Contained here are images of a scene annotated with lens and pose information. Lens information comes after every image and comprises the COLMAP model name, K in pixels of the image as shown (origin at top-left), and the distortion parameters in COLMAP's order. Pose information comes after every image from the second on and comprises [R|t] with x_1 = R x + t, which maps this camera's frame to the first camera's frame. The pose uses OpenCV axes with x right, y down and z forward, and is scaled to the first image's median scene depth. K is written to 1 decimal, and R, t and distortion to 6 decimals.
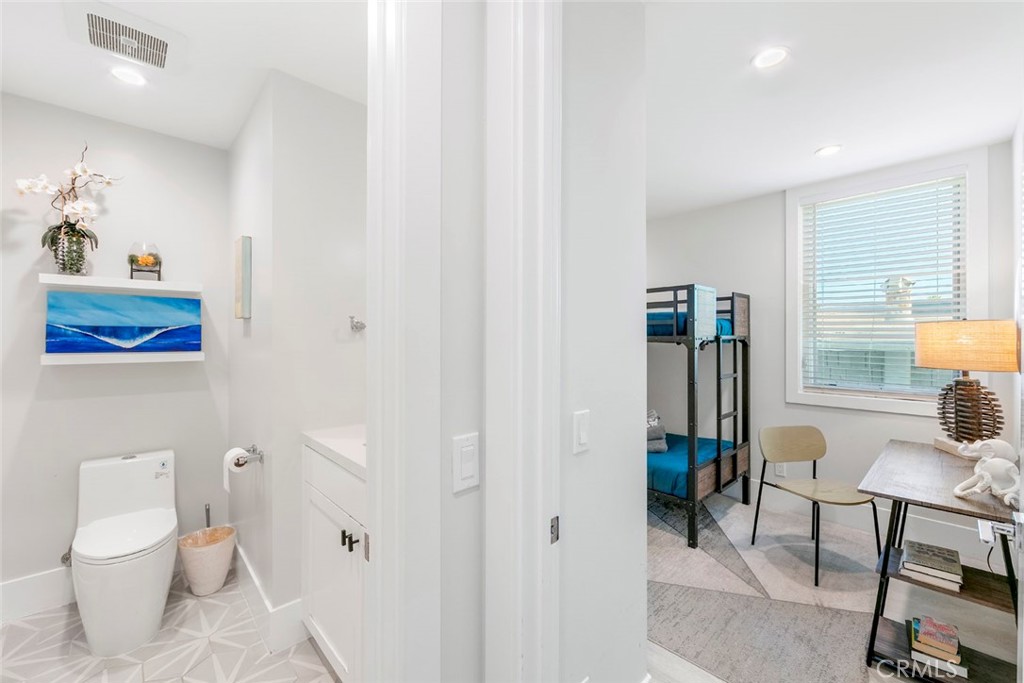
lens RADIAL K [[414.8, 0, 509.9], [0, 414.8, 339.6], [0, 0, 1]] dist [-0.004029, -0.000221]
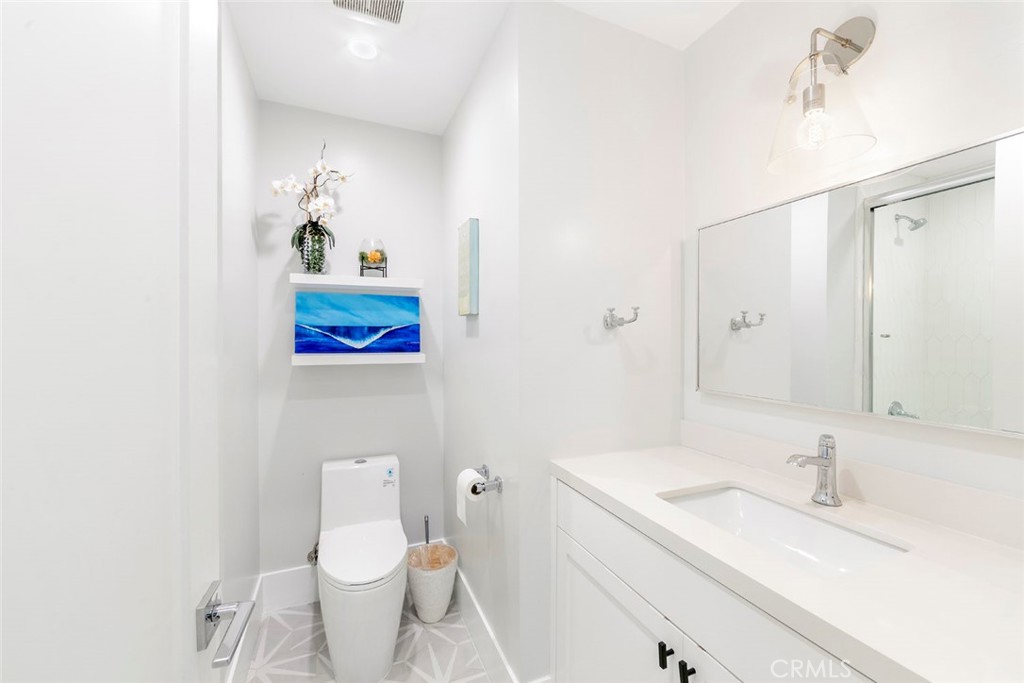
lens RADIAL K [[414.8, 0, 511.8], [0, 414.8, 343.7], [0, 0, 1]] dist [-0.004029, -0.000221]
pose [[0.938175, 0.002940, -0.346149, -0.271384], [0.000427, 0.999953, 0.009650, -0.000240], [0.346162, -0.009201, 0.938130, 0.228188]]
